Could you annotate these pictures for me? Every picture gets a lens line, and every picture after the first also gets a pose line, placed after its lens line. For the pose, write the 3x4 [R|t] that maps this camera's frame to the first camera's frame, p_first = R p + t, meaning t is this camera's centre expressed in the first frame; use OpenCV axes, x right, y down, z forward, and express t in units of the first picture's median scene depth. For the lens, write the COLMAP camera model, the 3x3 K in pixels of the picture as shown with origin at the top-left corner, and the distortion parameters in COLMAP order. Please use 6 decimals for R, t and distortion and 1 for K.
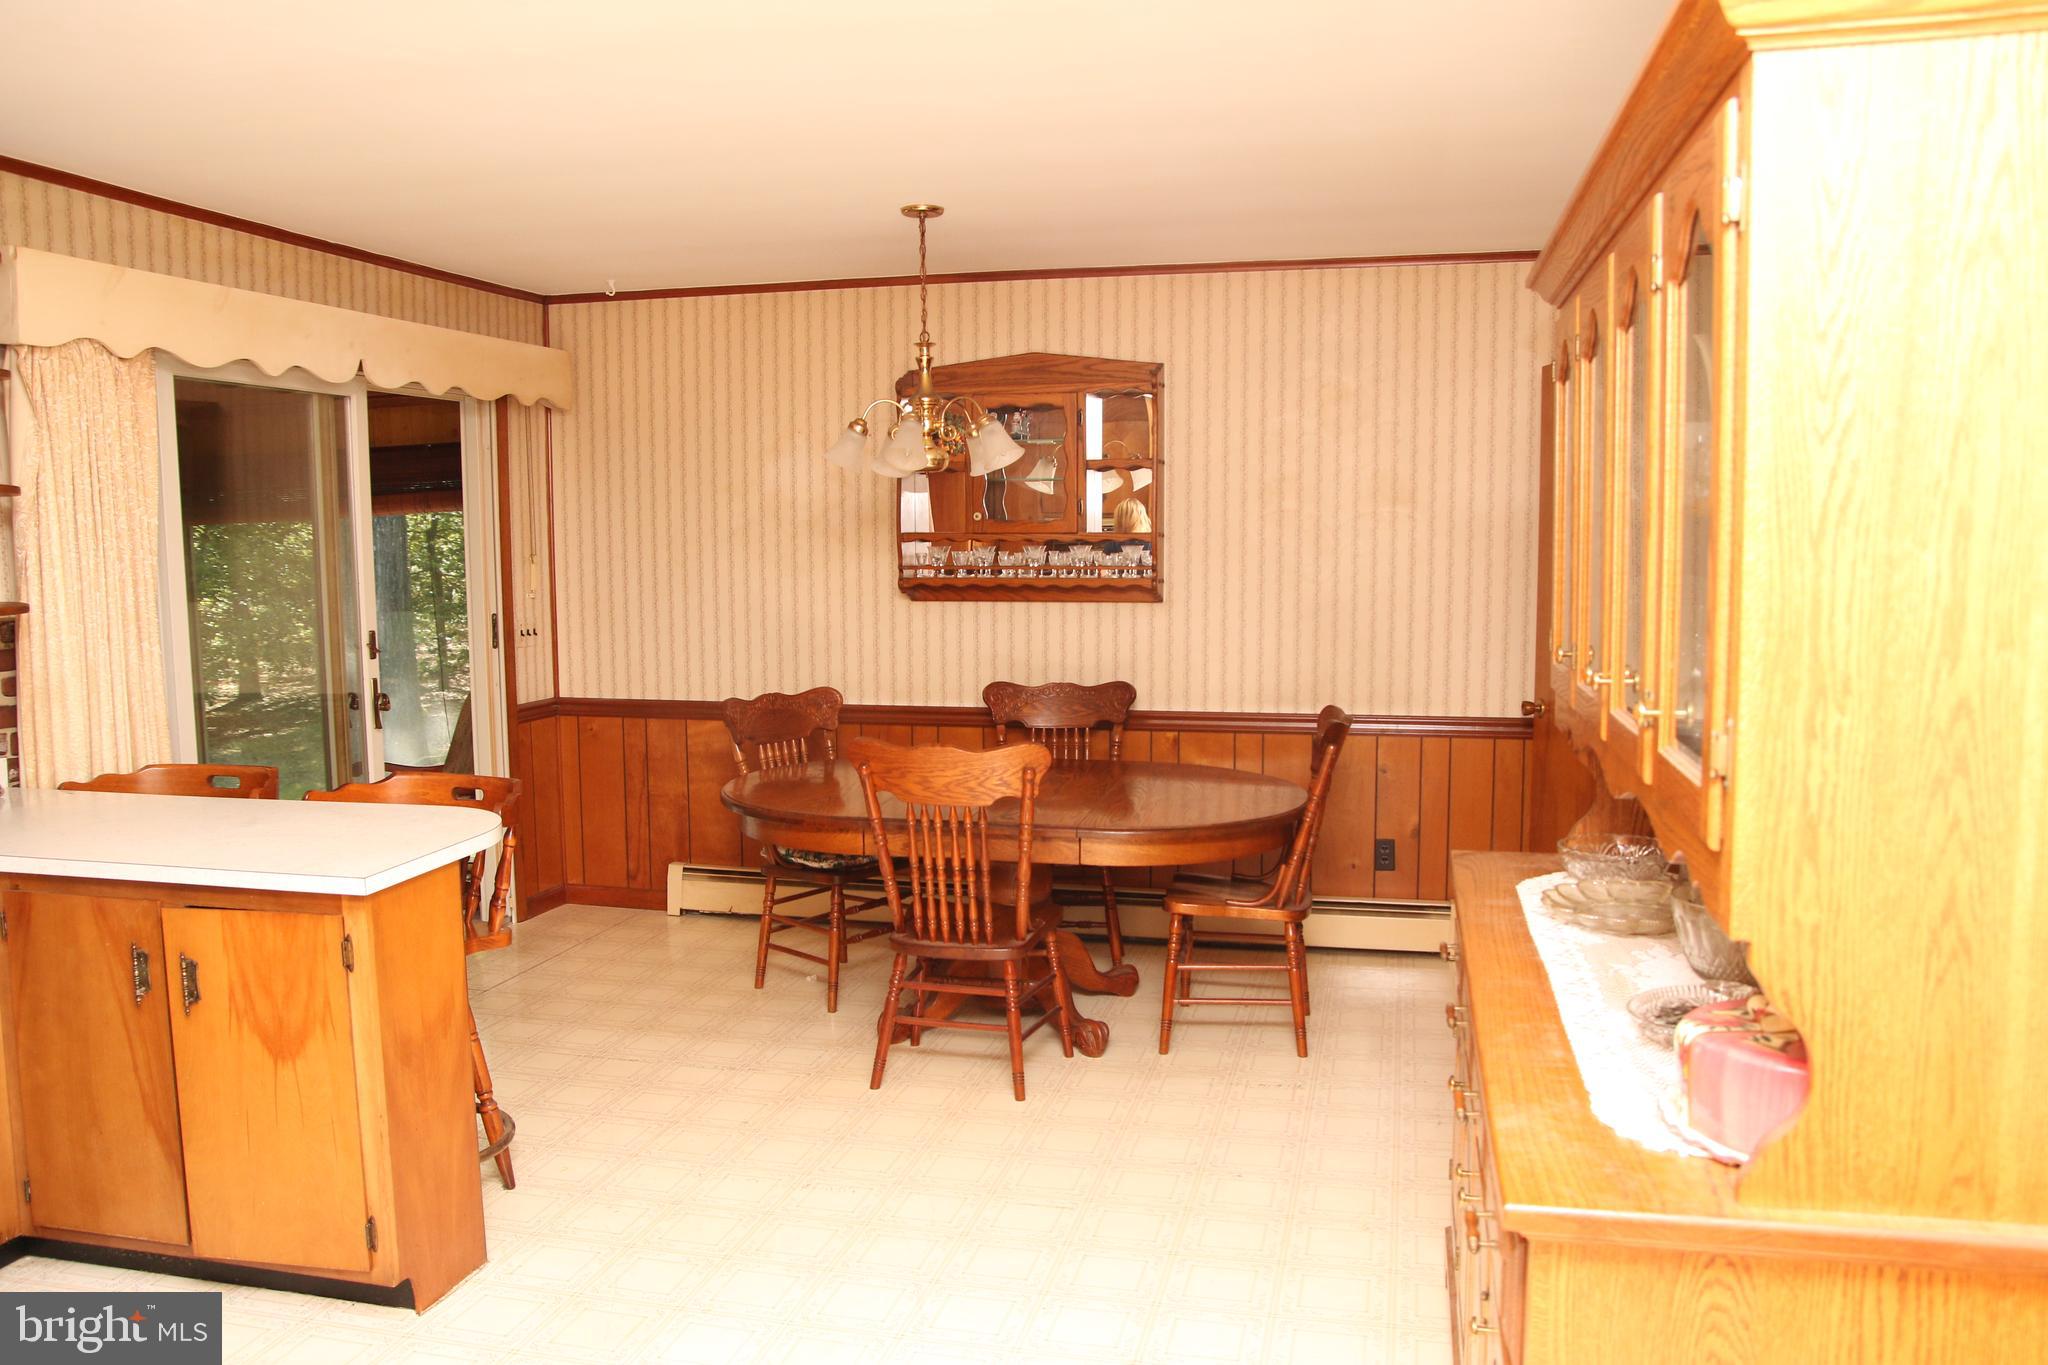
lens RADIAL K [[1601.2, 0, 1011.7], [0, 1601.2, 684.2], [0, 0, 1]] dist [-0.115450, 0.101508]
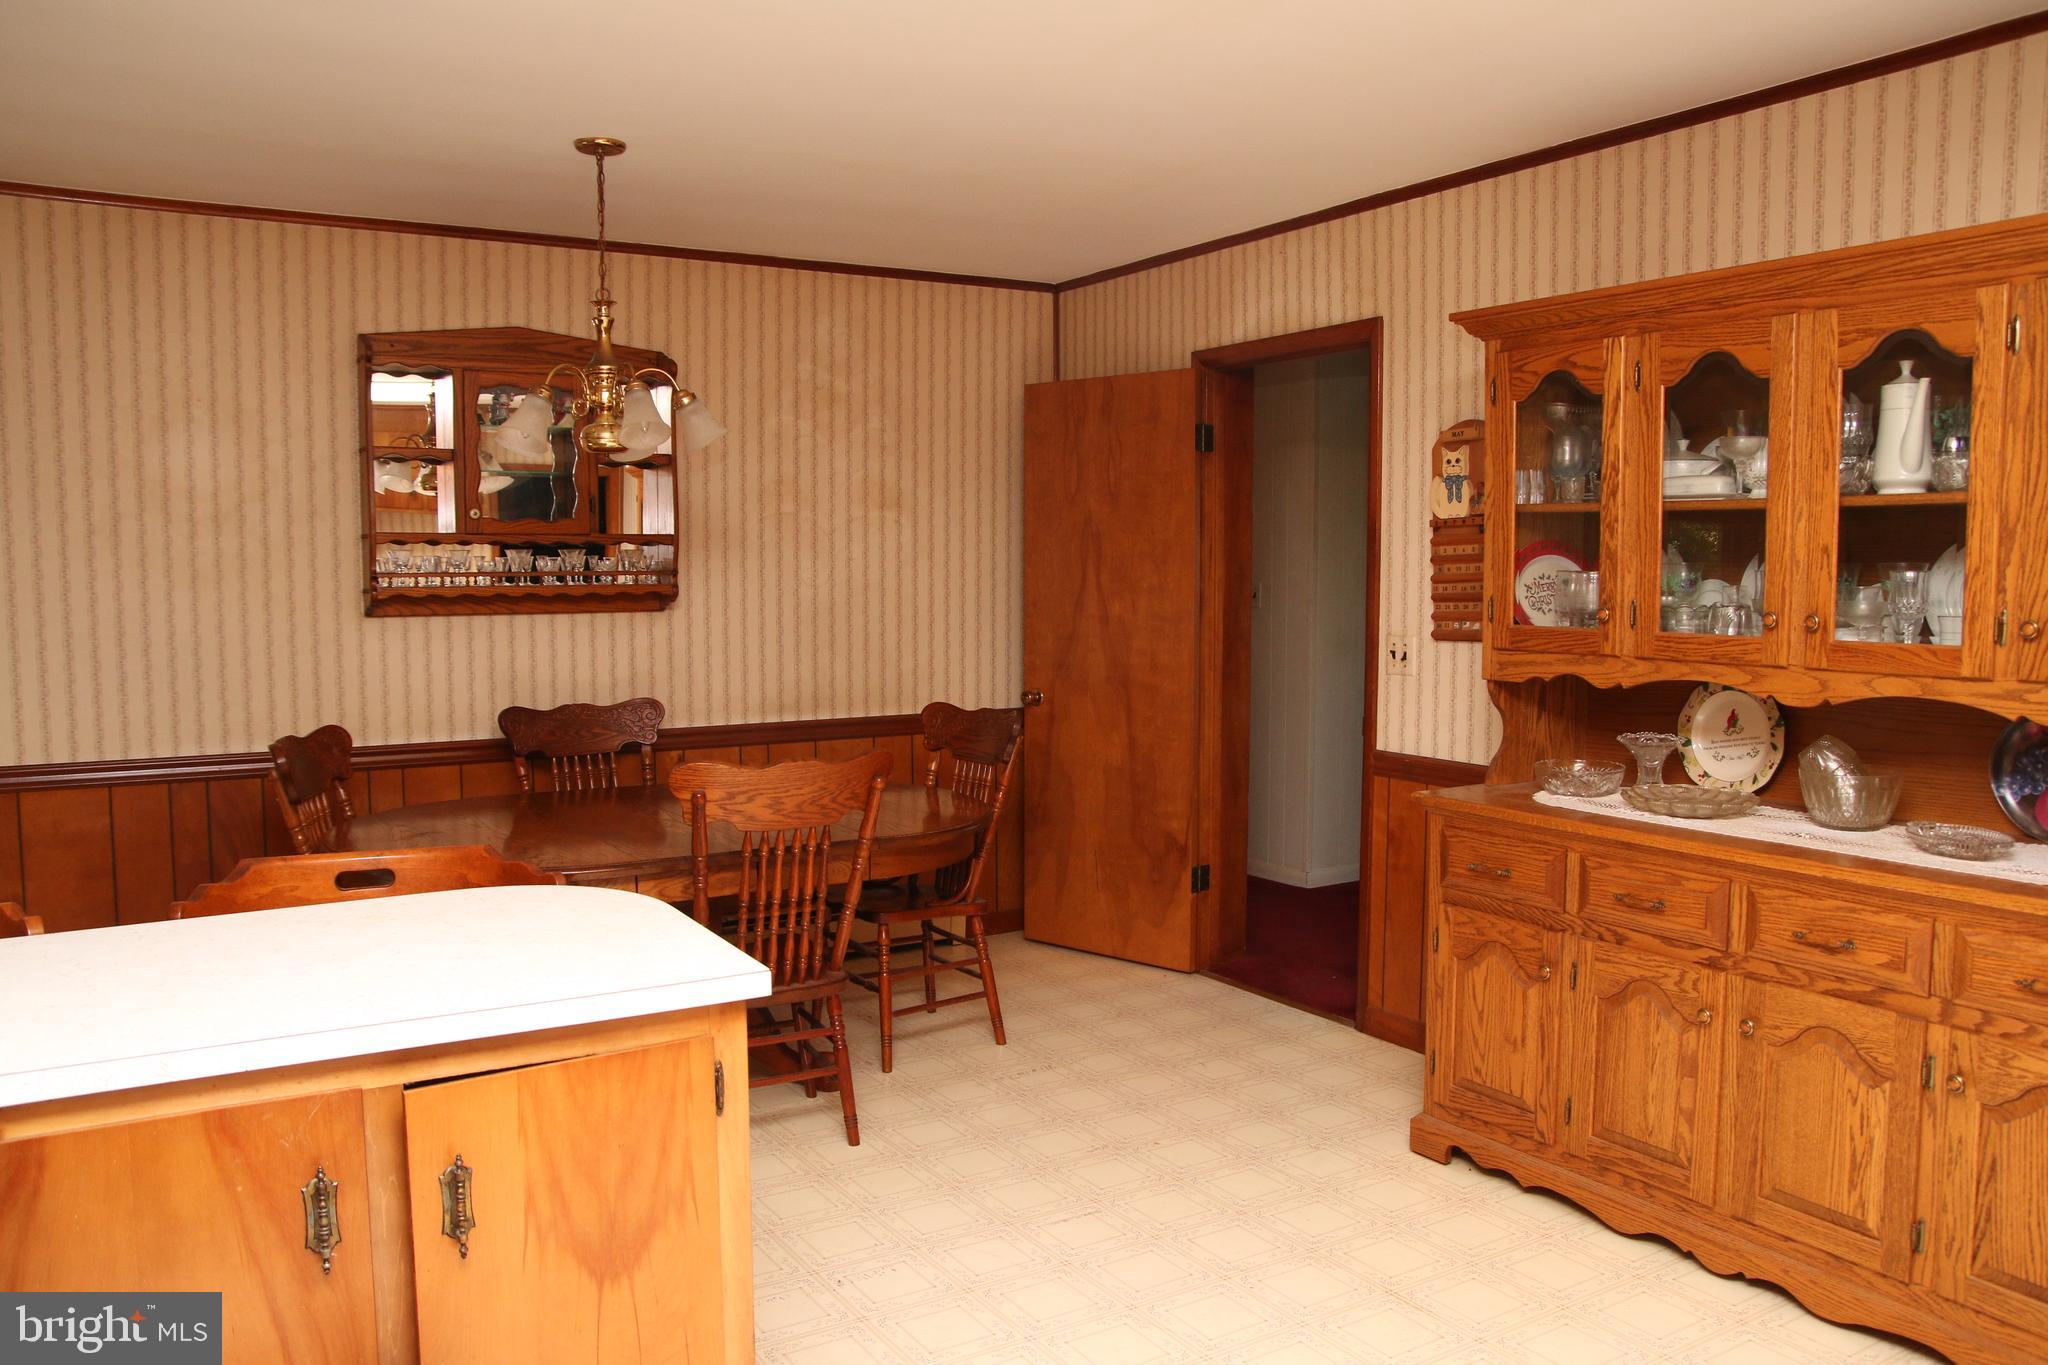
lens RADIAL K [[1601.2, 0, 1017.9], [0, 1601.2, 679.7], [0, 0, 1]] dist [-0.115450, 0.101508]
pose [[0.699219, -0.047646, 0.713319, -0.433318], [0.066240, 0.997802, 0.001718, 0.000326], [-0.711833, 0.046049, 0.700838, 0.220327]]
